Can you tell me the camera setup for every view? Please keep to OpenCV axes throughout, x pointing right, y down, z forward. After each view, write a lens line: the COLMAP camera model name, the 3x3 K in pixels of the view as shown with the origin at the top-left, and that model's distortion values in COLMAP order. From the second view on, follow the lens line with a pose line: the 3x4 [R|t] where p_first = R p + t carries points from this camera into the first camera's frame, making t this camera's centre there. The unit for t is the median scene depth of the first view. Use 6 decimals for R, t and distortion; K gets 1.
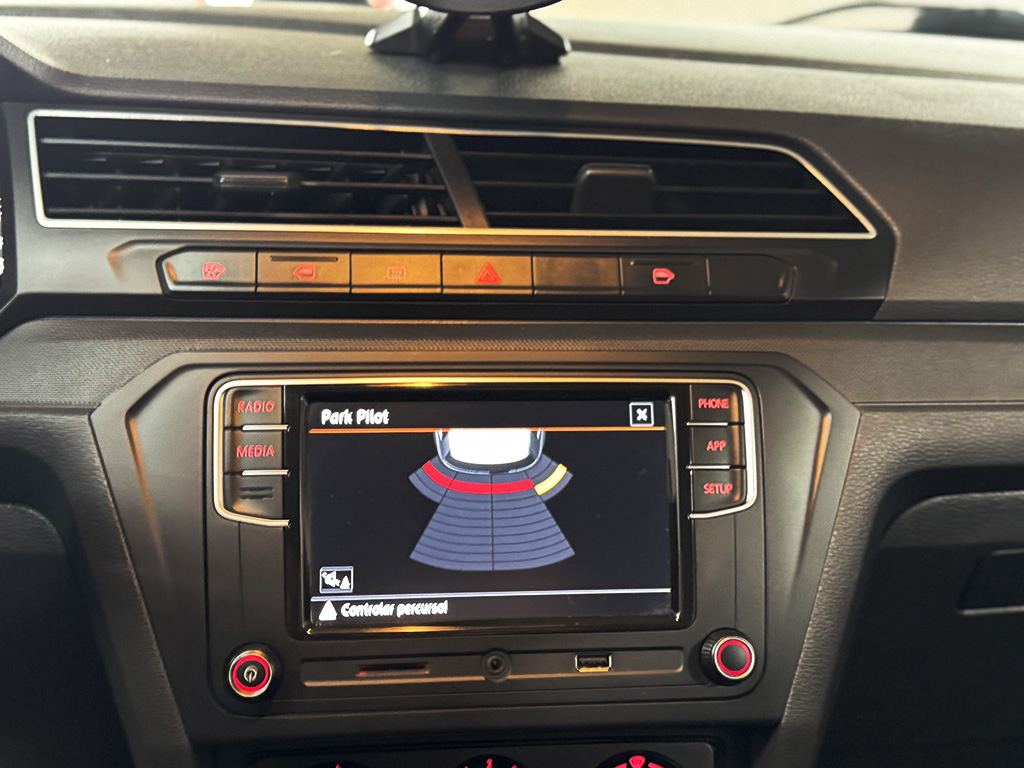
lens RADIAL K [[1175.7, 0, 512.0], [0, 1175.7, 384.0], [0, 0, 1]] dist [0.186956, -0.447016]
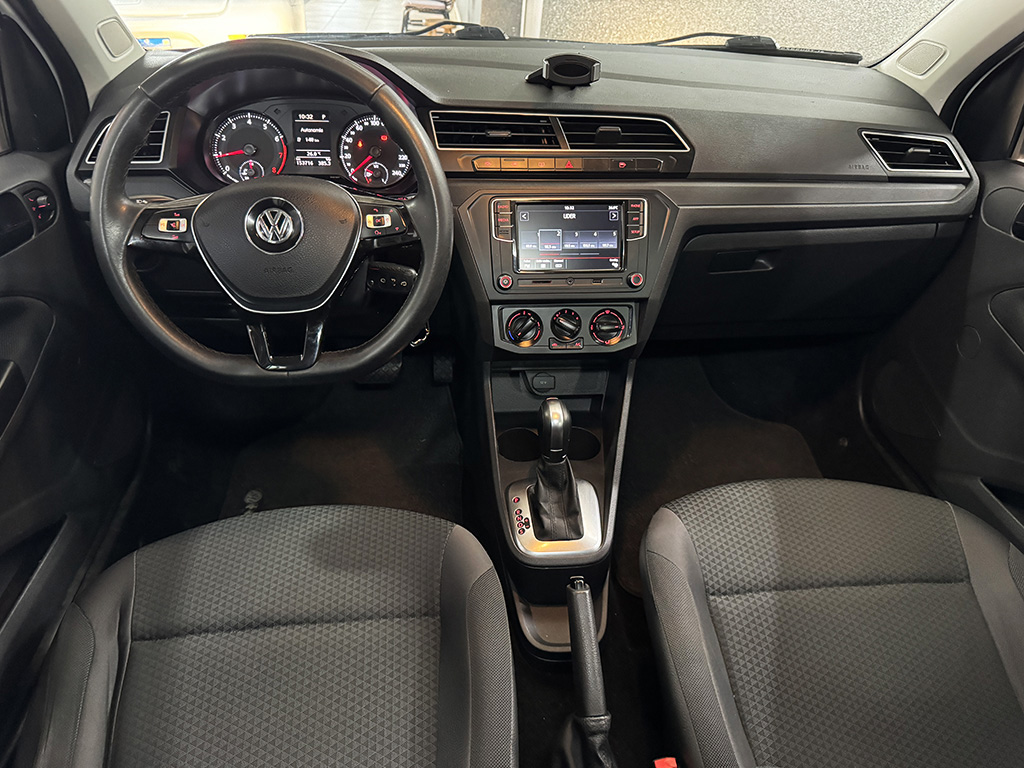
lens RADIAL K [[741.7, 0, 512.0], [0, 741.7, 384.0], [0, 0, 1]] dist [0.117800, -0.210222]
pose [[0.999940, 0.009924, -0.004684, -0.162835], [-0.008414, 0.967336, 0.253357, -0.029138], [0.007045, -0.253302, 0.967362, -1.165188]]
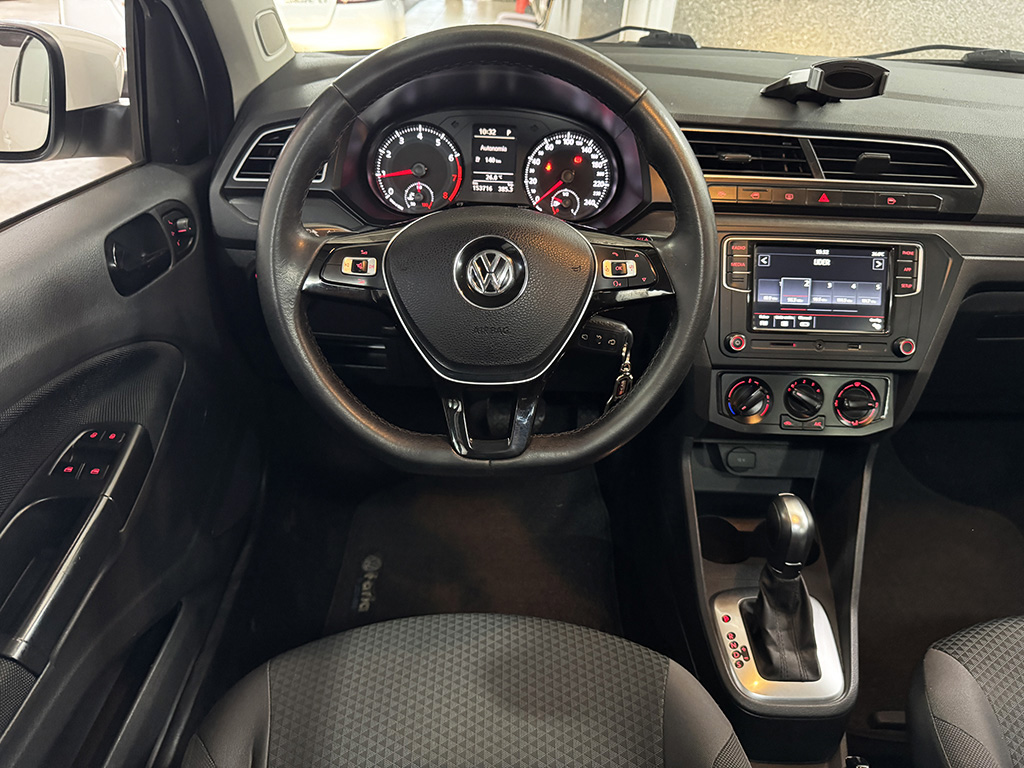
lens RADIAL K [[741.7, 0, 512.0], [0, 741.7, 384.0], [0, 0, 1]] dist [0.117800, -0.210222]
pose [[0.995381, 0.058926, -0.075789, -0.546714], [-0.040172, 0.972679, 0.228653, -0.046744], [0.087192, -0.224552, 0.970553, -0.742974]]
